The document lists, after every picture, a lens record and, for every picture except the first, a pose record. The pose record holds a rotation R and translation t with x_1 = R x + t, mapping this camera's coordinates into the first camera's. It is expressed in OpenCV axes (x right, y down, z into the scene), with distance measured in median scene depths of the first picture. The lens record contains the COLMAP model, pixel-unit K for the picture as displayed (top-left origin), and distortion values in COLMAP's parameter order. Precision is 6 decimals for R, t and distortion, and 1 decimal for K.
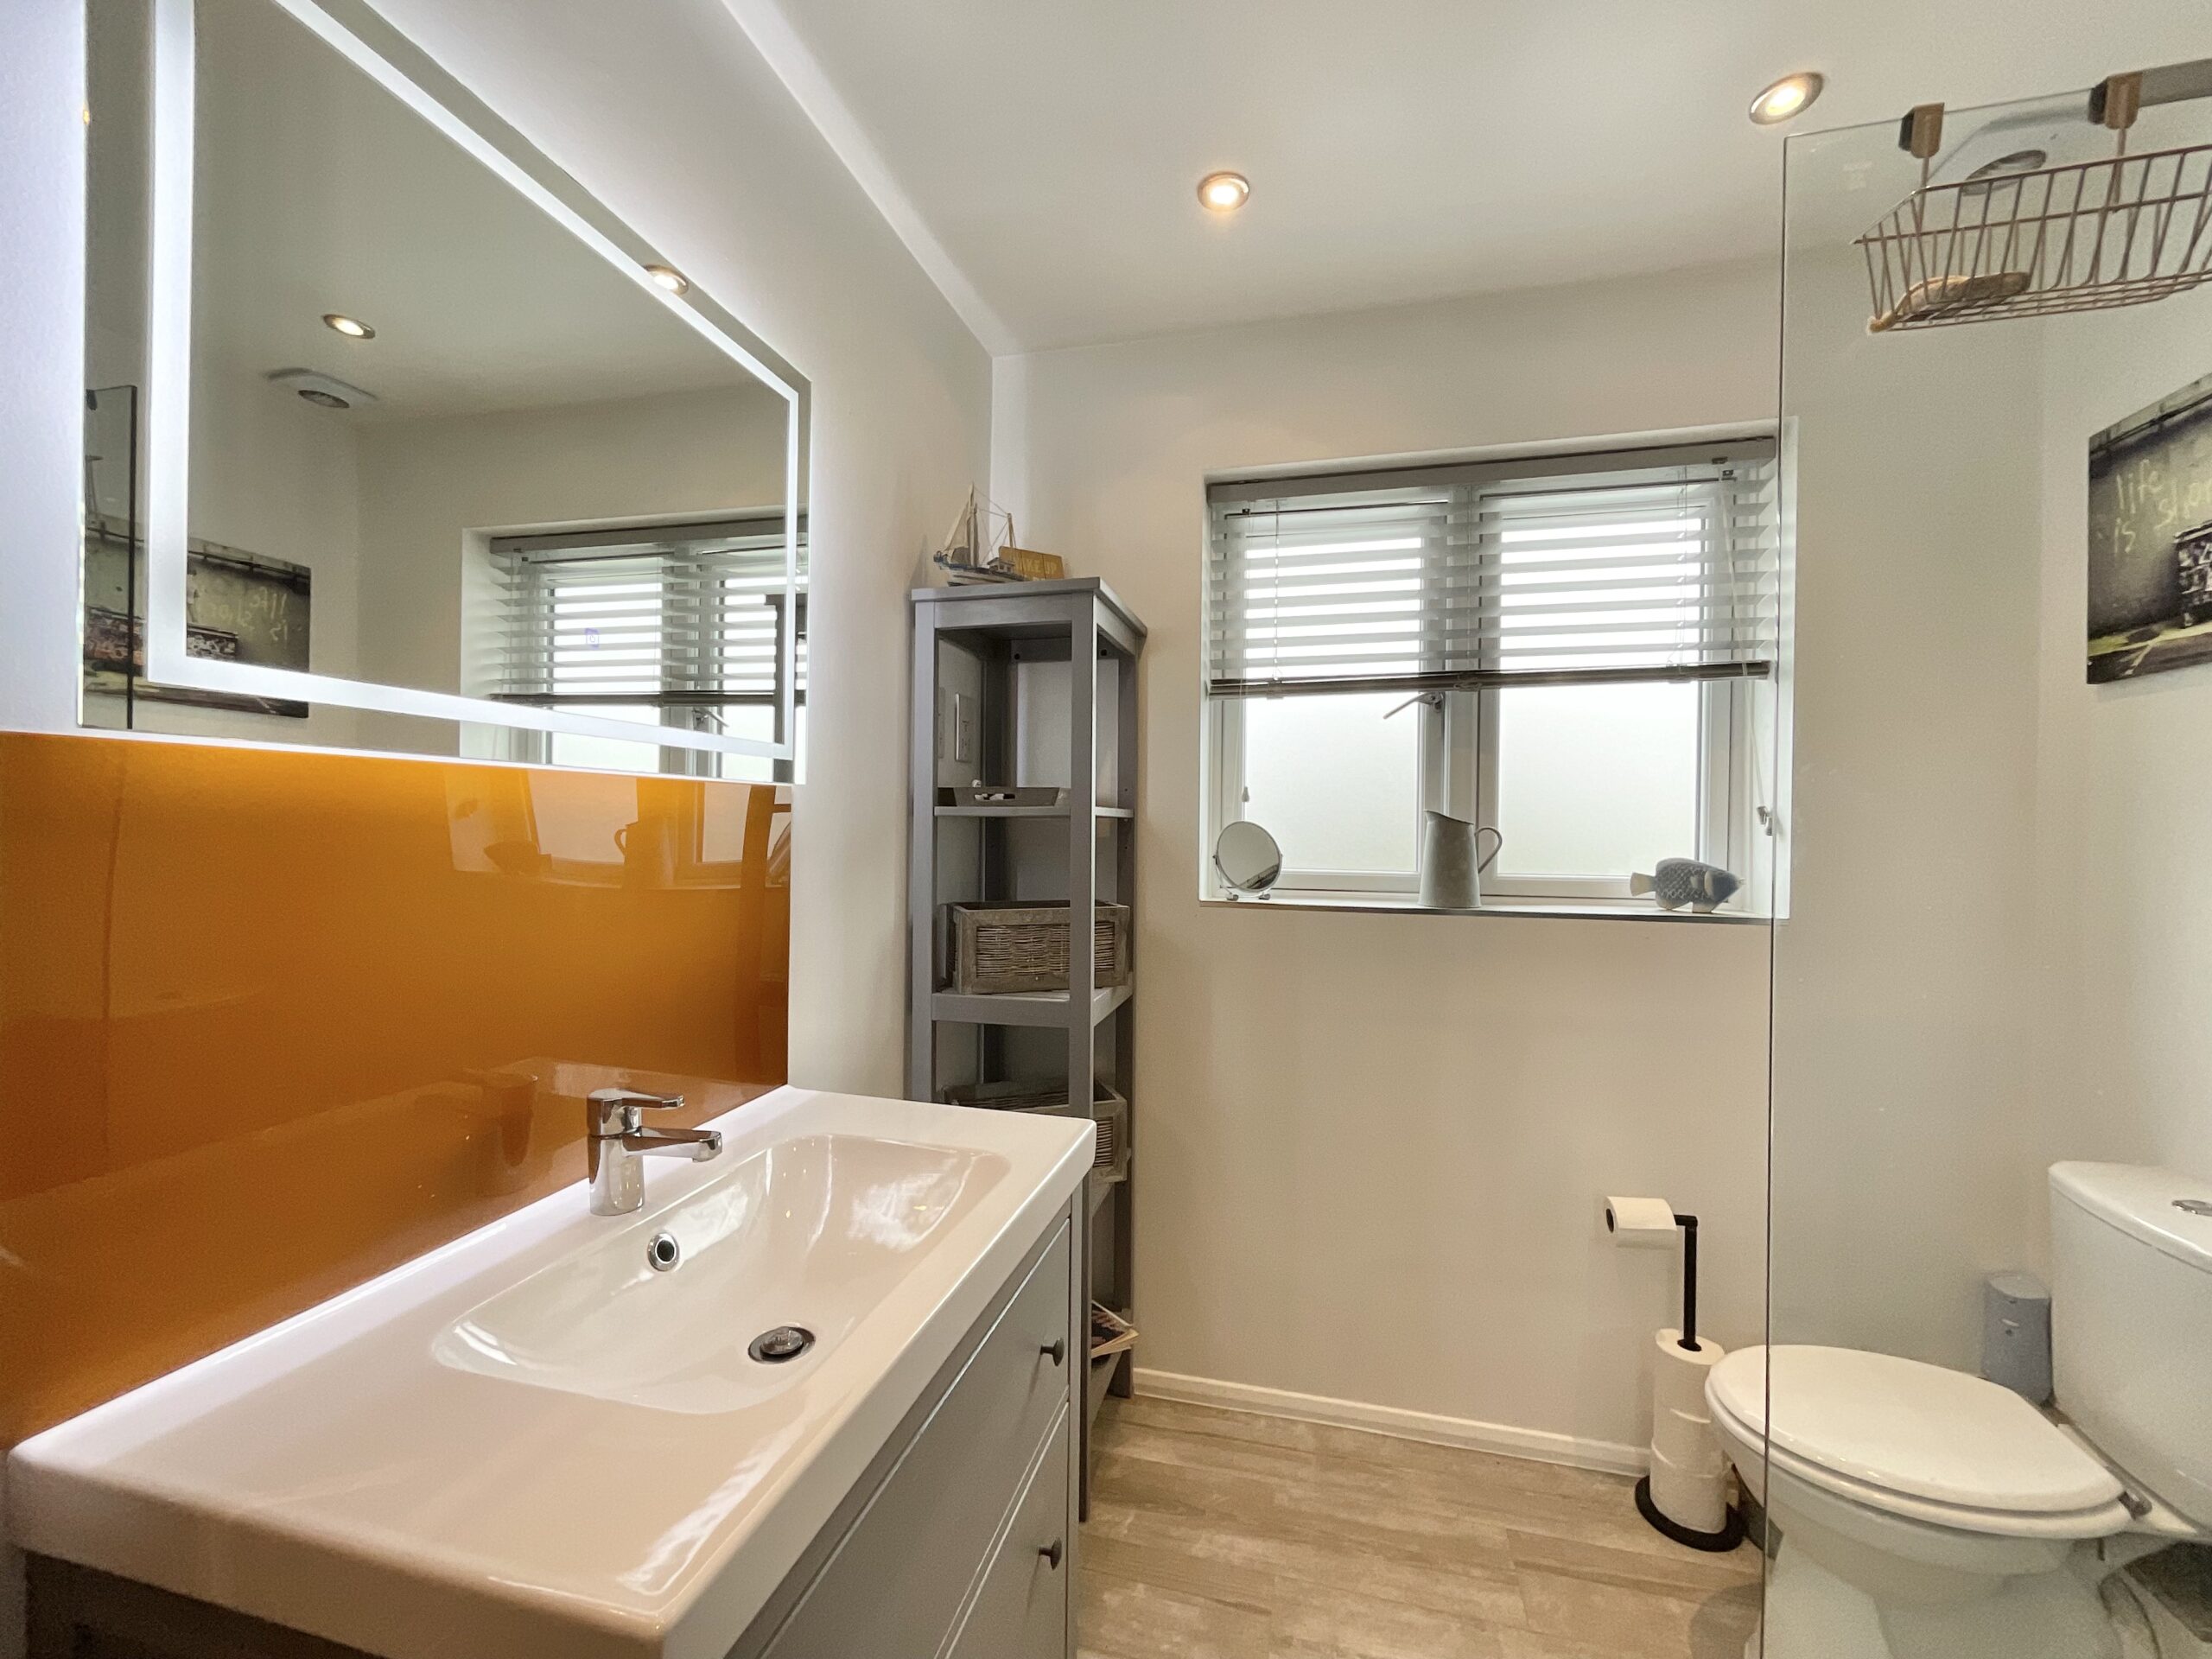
lens RADIAL K [[899.2, 0, 1111.3], [0, 899.2, 831.2], [0, 0, 1]] dist [0.001164, -0.000205]
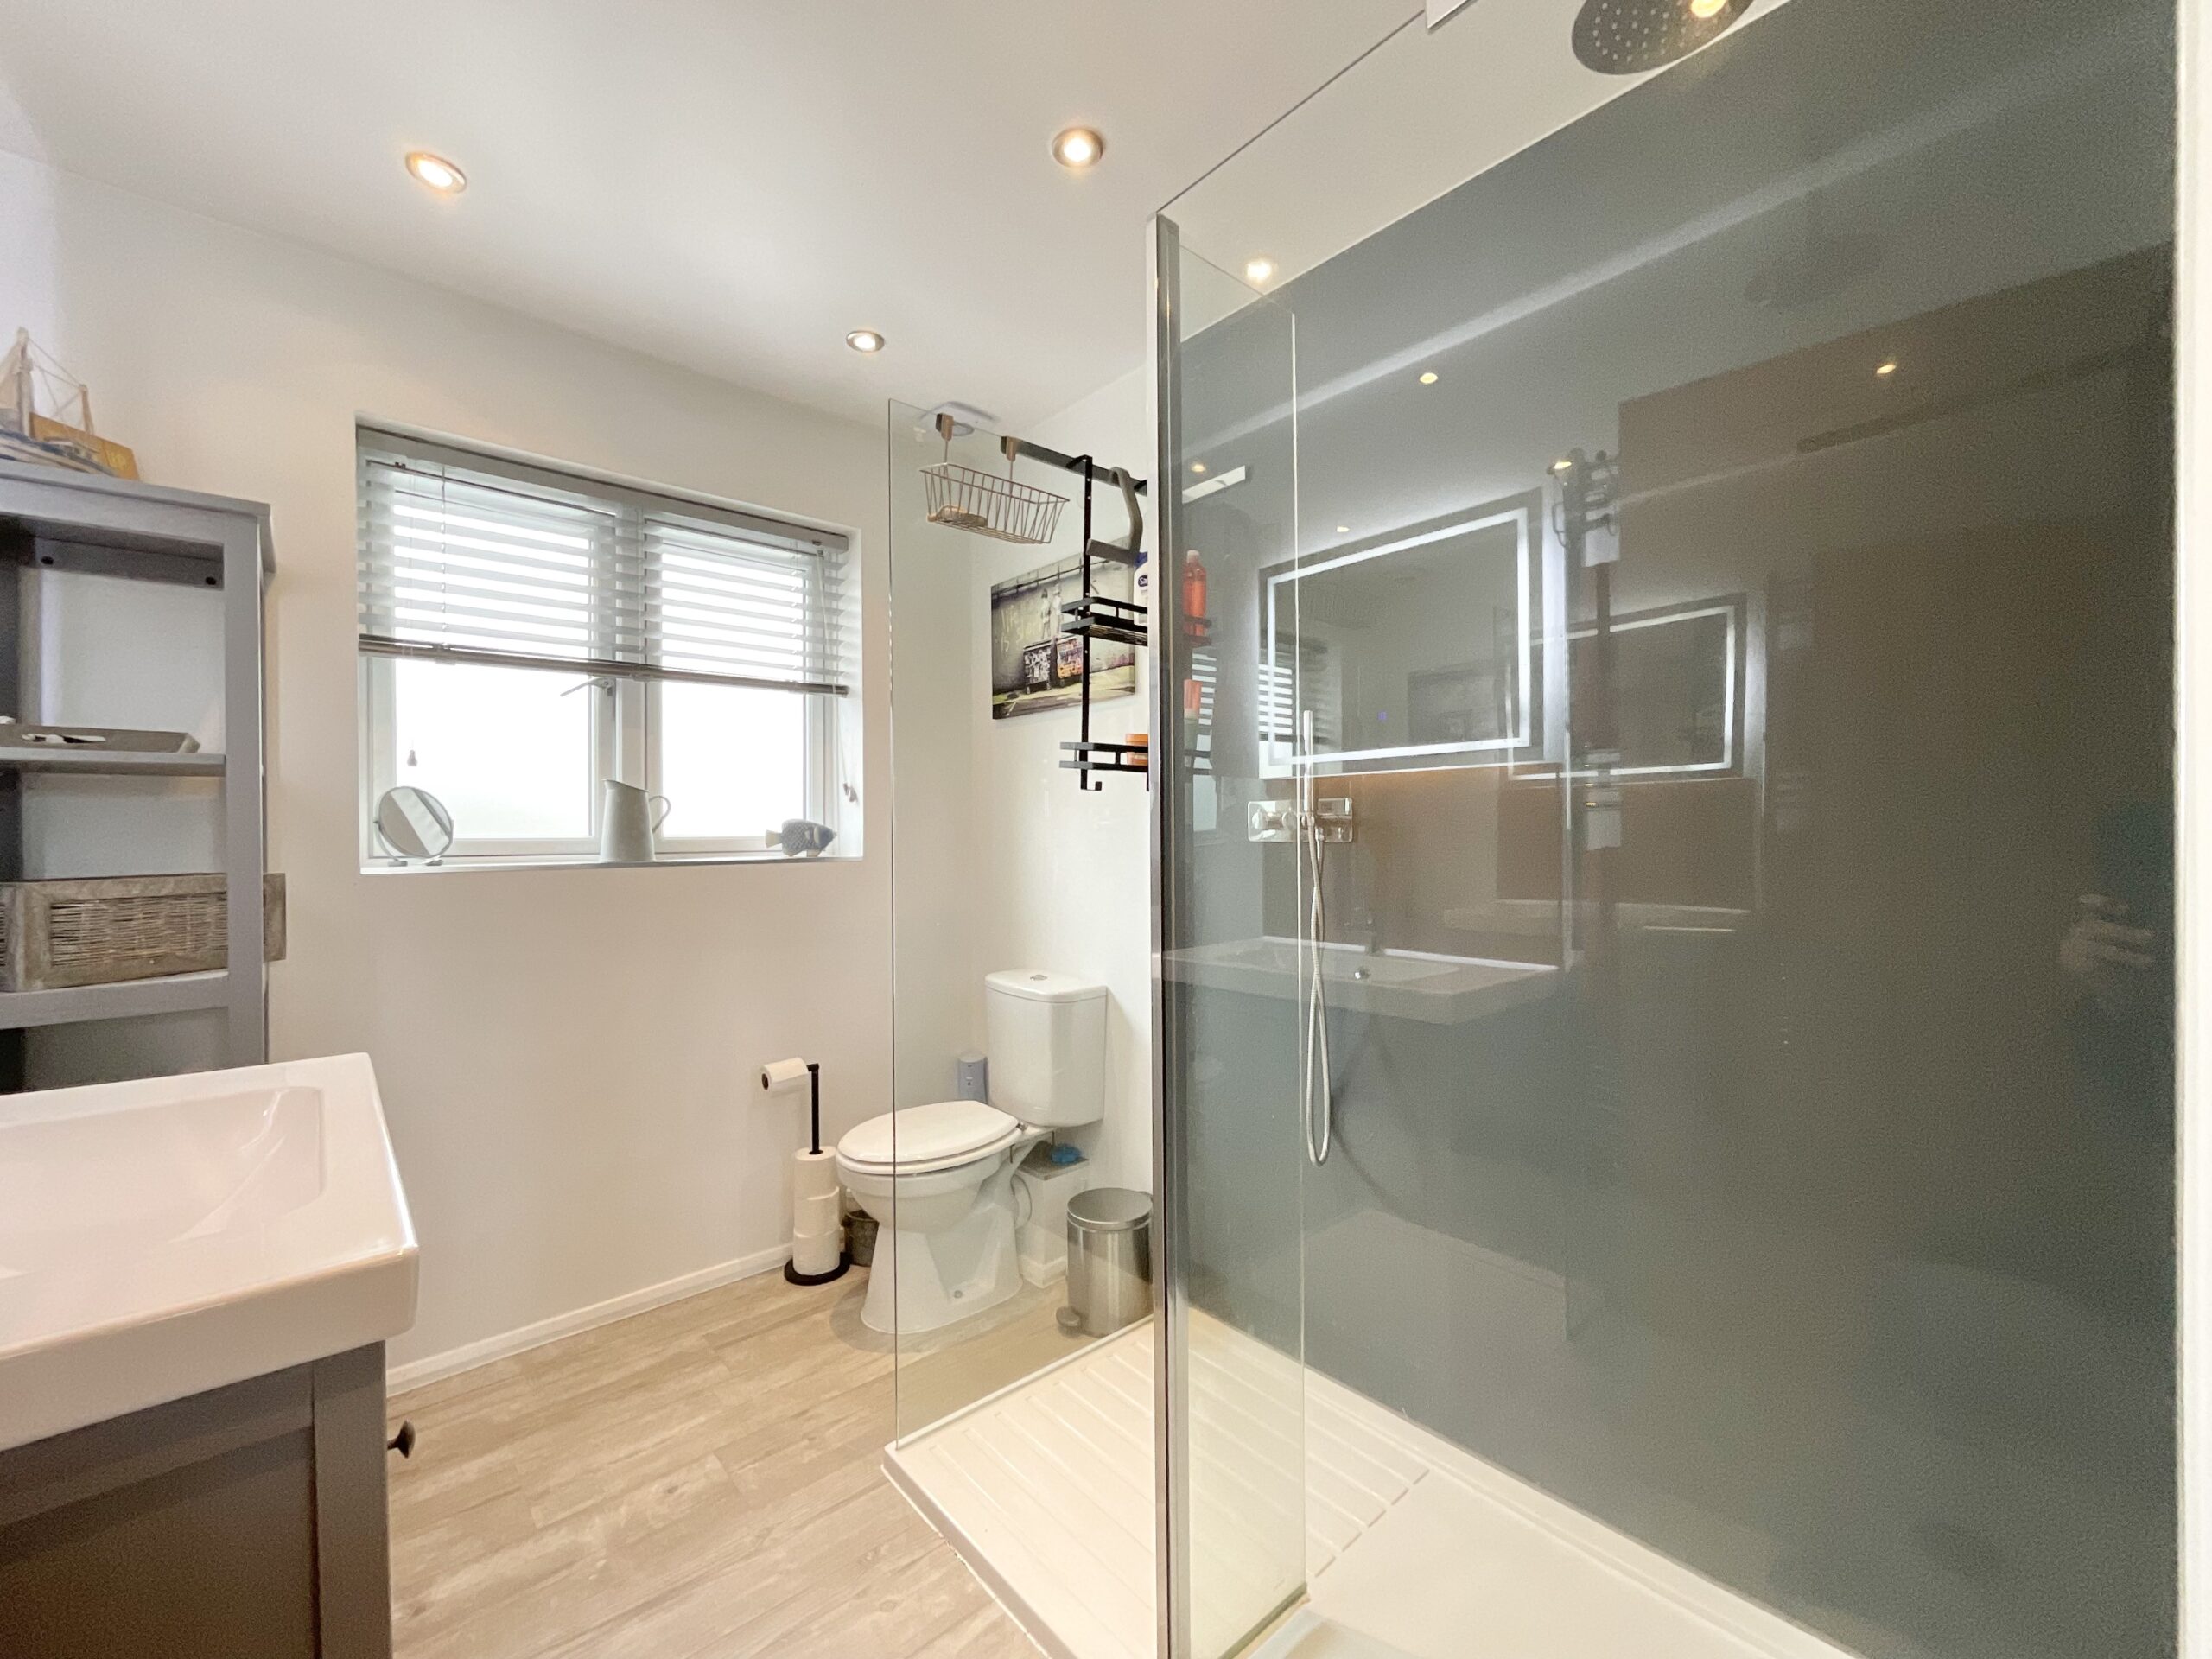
lens RADIAL K [[899.2, 0, 1111.3], [0, 899.2, 831.2], [0, 0, 1]] dist [0.001164, -0.000205]
pose [[0.555809, -0.013024, 0.831208, -0.267009], [0.018752, 0.999819, 0.003127, 0.054824], [-0.831099, 0.013849, 0.555952, -0.189604]]
